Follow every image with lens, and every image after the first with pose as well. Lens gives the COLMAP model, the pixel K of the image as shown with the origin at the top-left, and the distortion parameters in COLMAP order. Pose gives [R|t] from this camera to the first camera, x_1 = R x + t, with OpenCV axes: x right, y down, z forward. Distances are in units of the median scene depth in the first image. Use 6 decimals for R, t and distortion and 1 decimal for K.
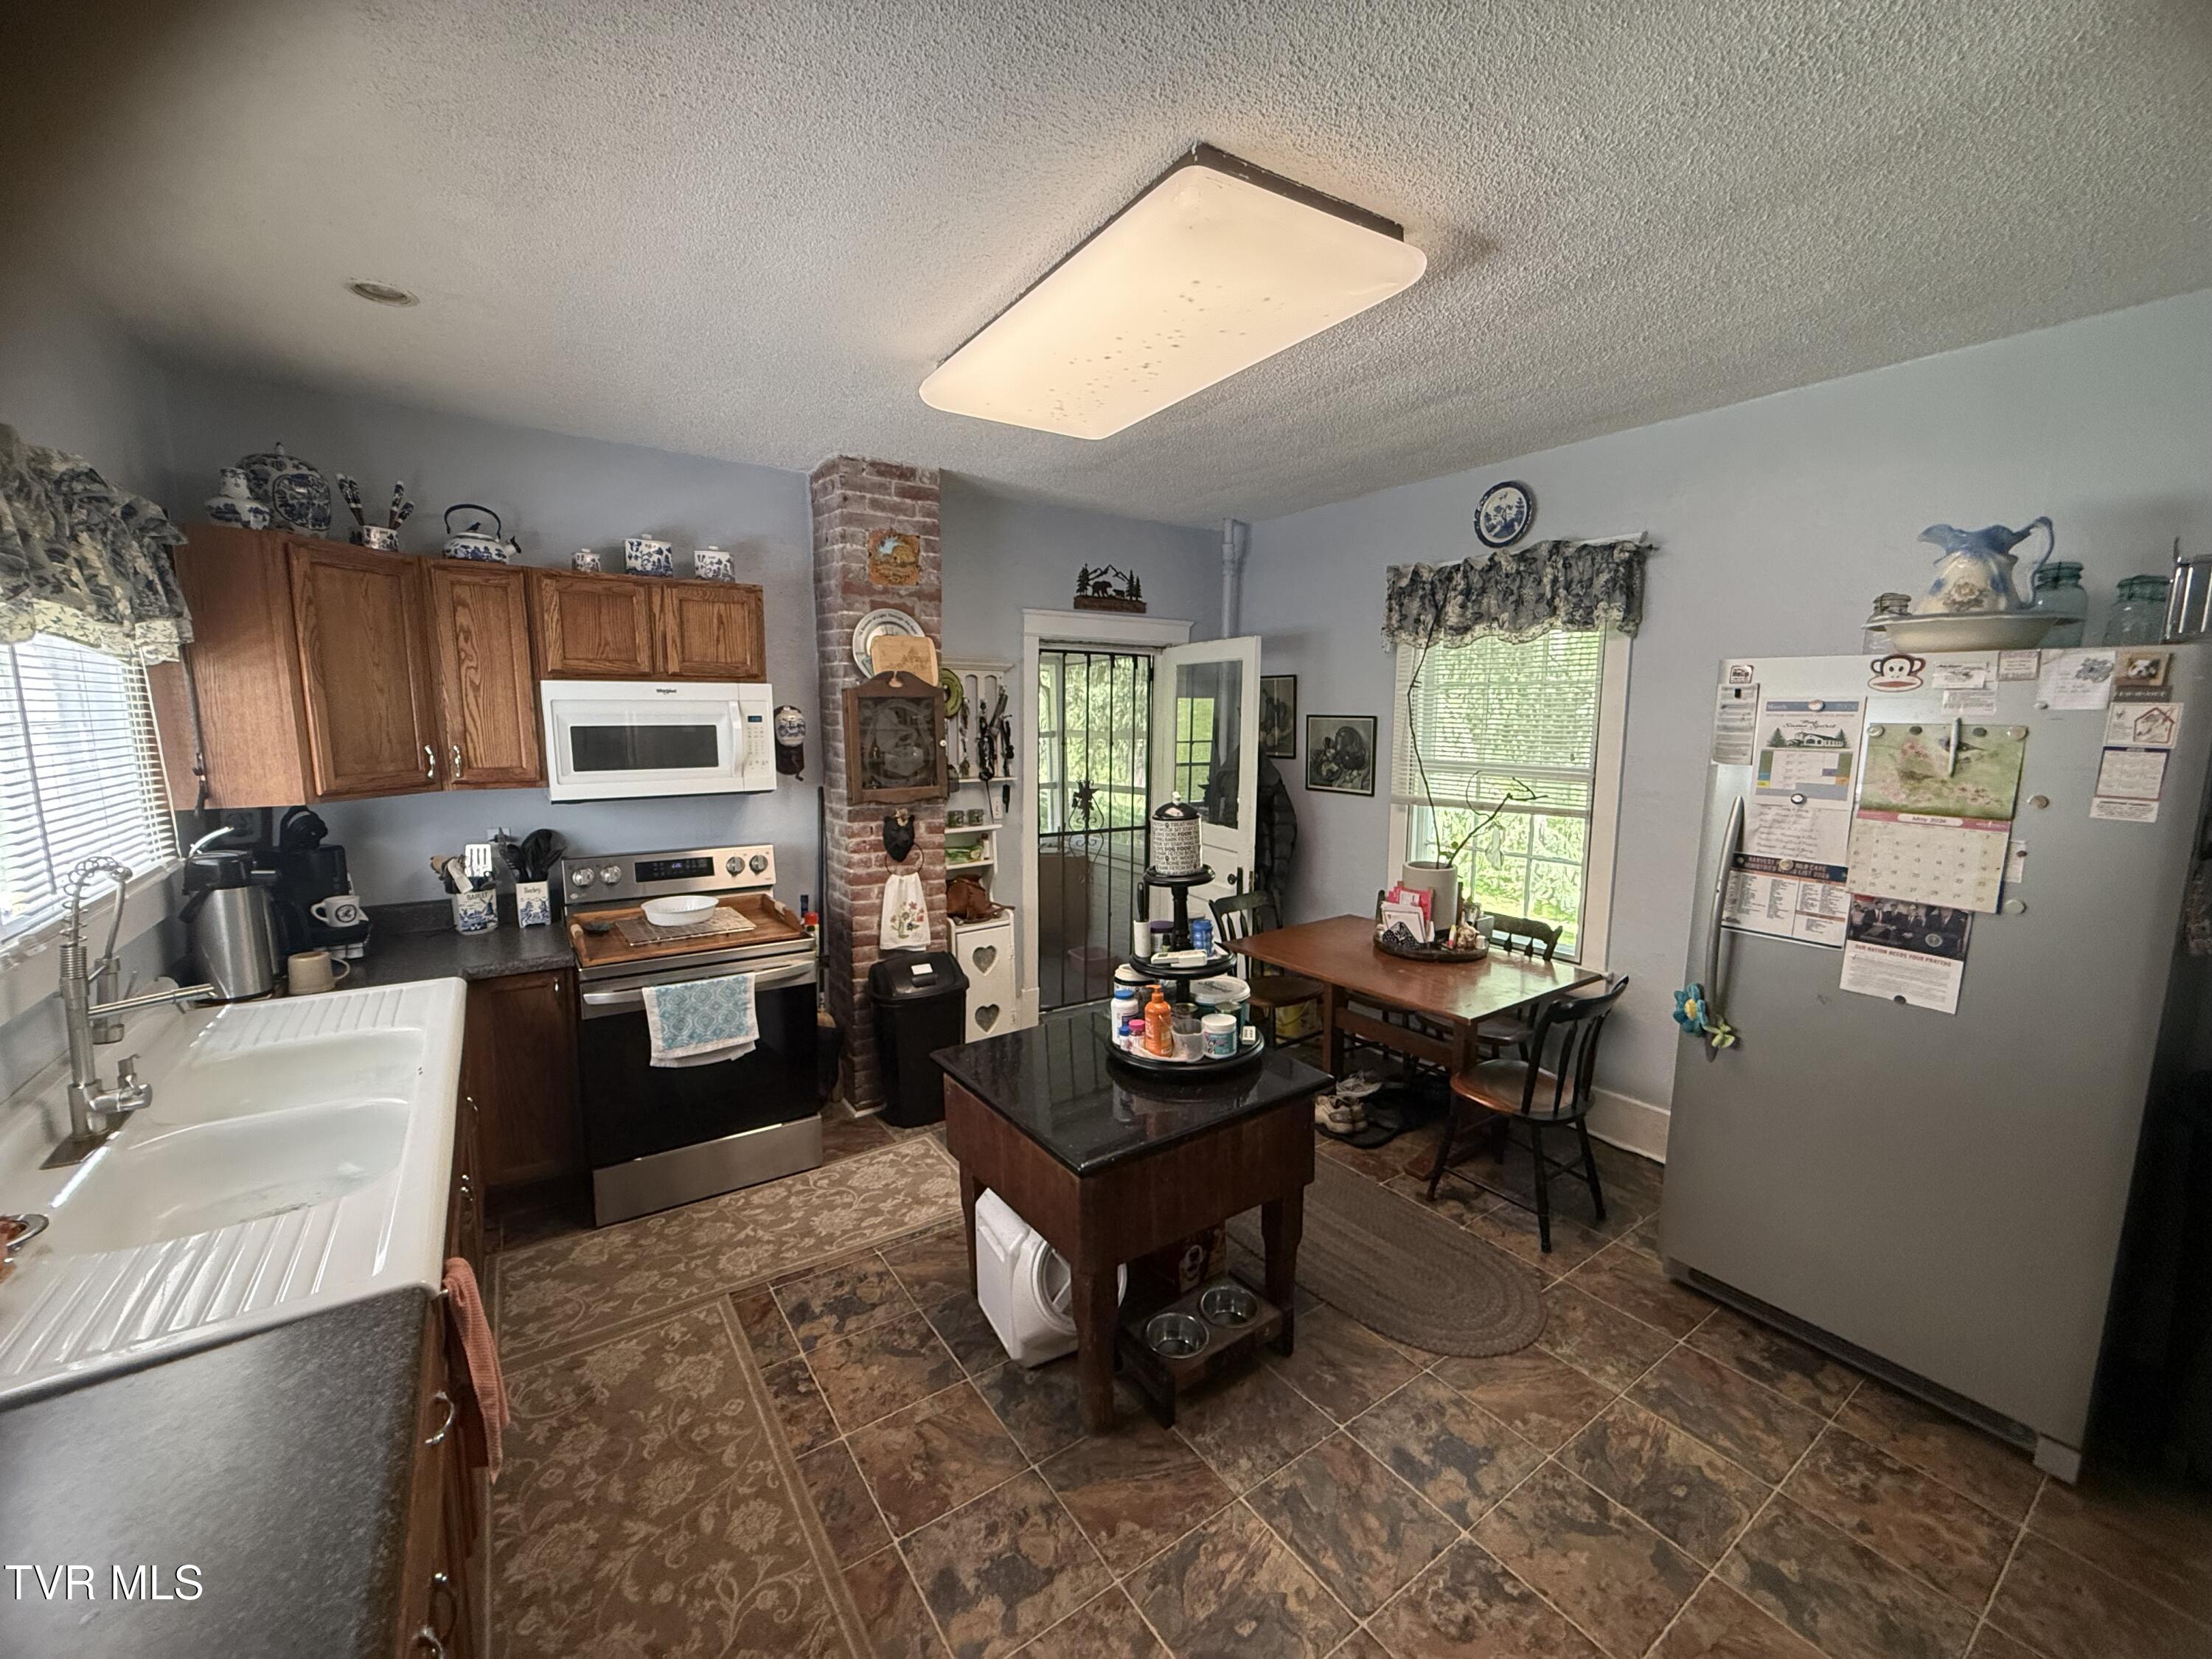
lens RADIAL K [[884.6, 0, 1107.2], [0, 884.6, 836.3], [0, 0, 1]] dist [0.000497, -0.000038]
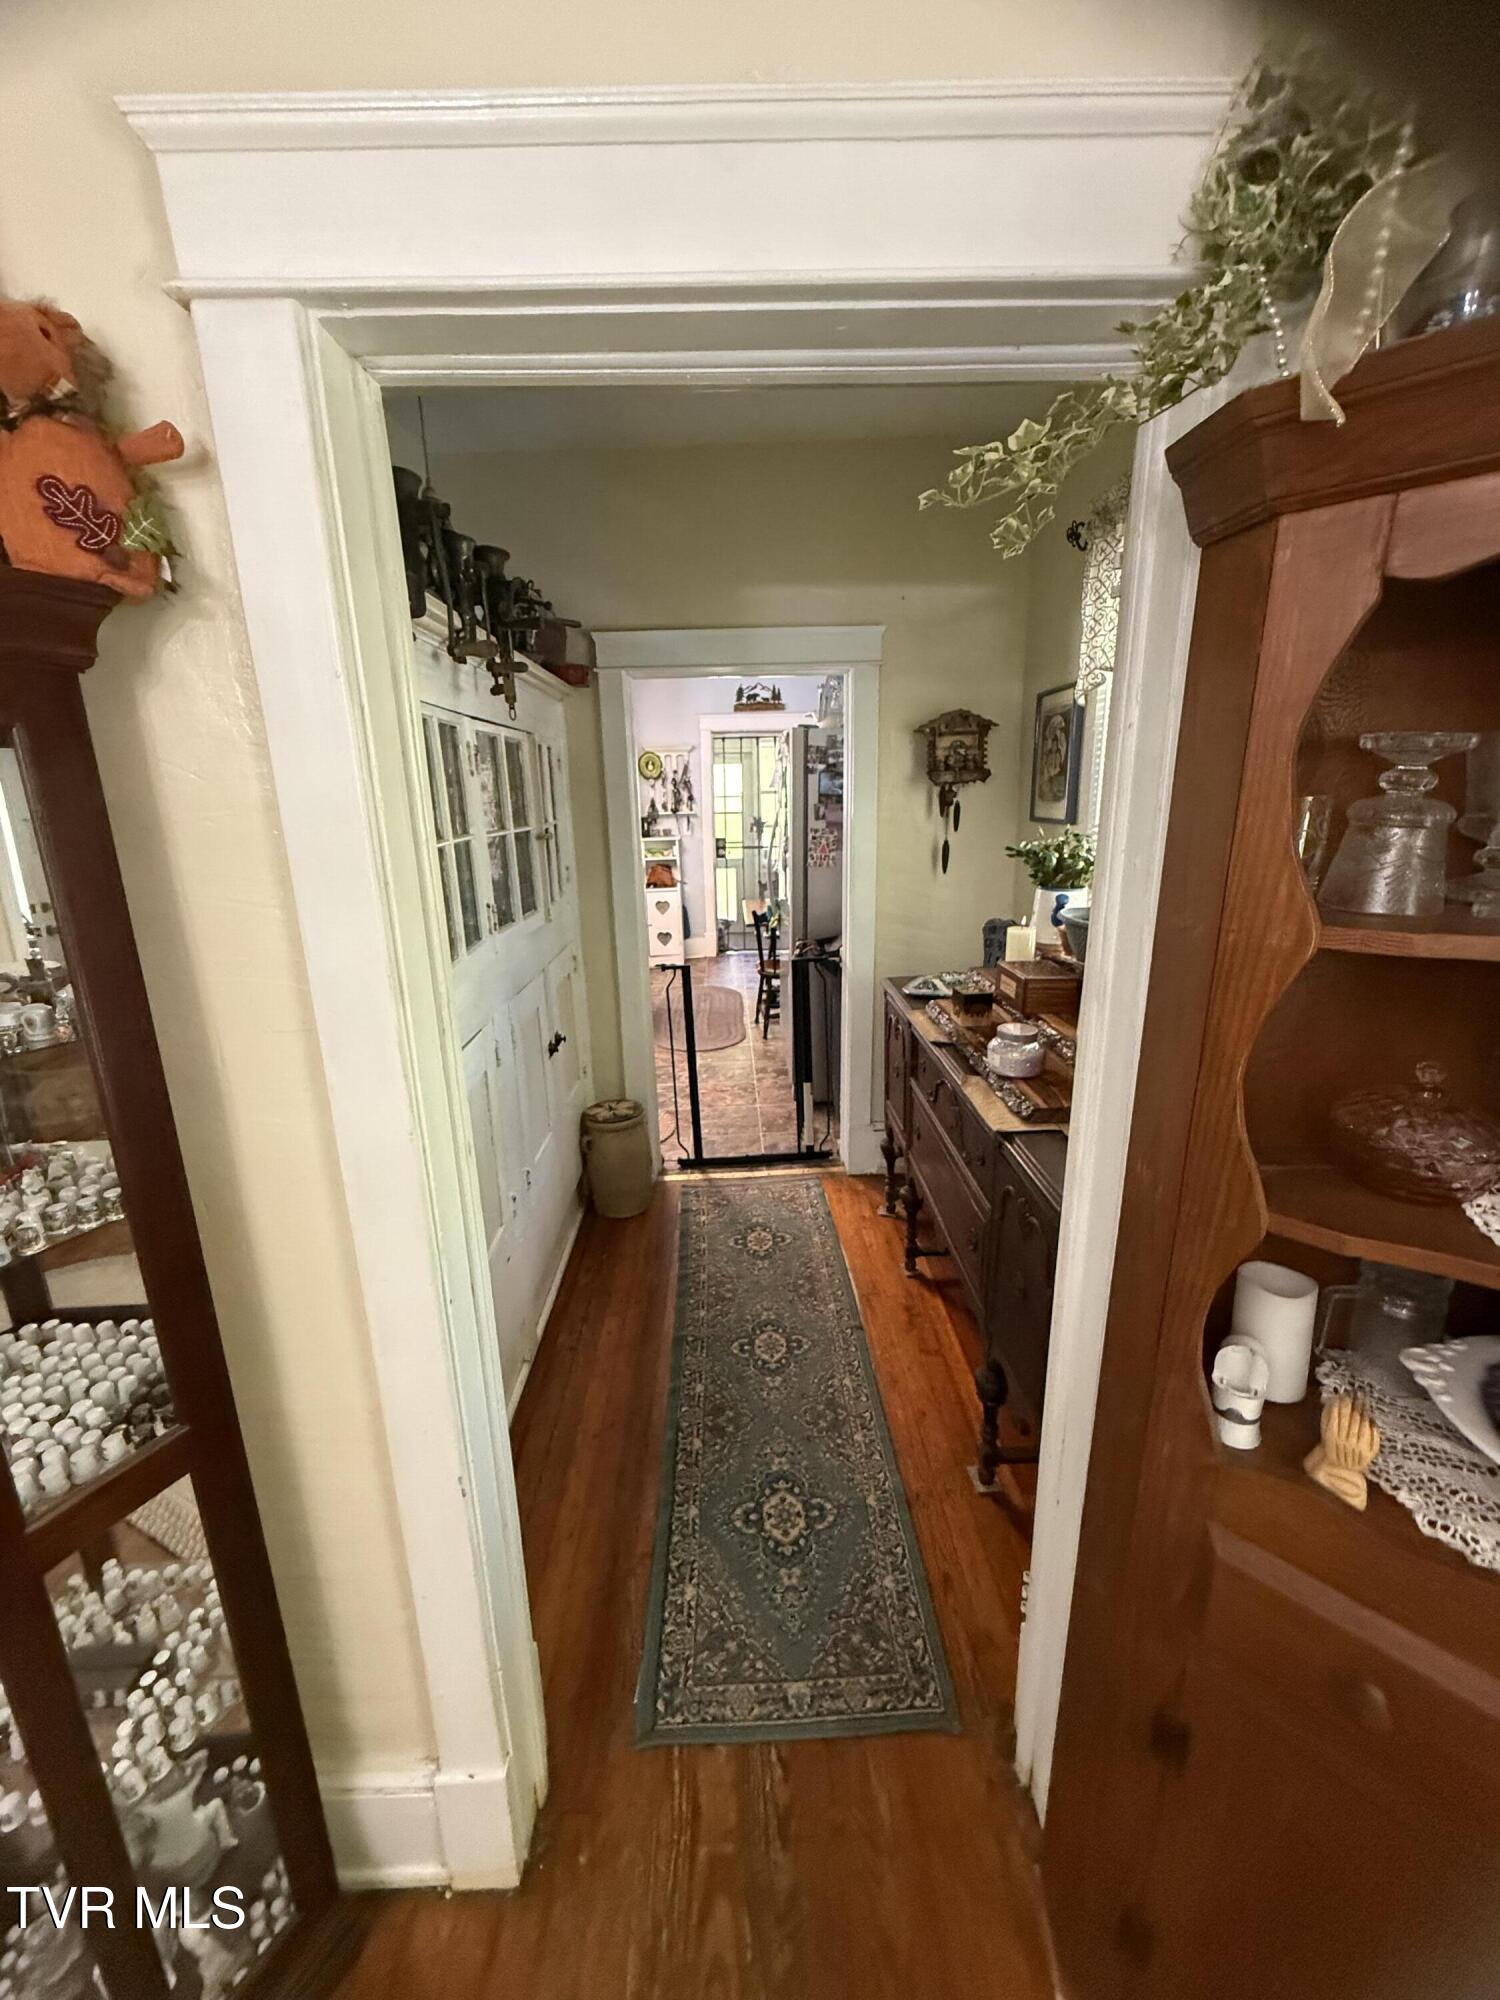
lens RADIAL K [[799.8, 0, 753.4], [0, 799.8, 993.0], [0, 0, 1]] dist [0.000497, -0.000038]
pose [[0.837641, 0.116670, -0.533615, 0.928524], [-0.050328, 0.989252, 0.137289, 0.070365], [0.543897, -0.088143, 0.834510, -0.339141]]
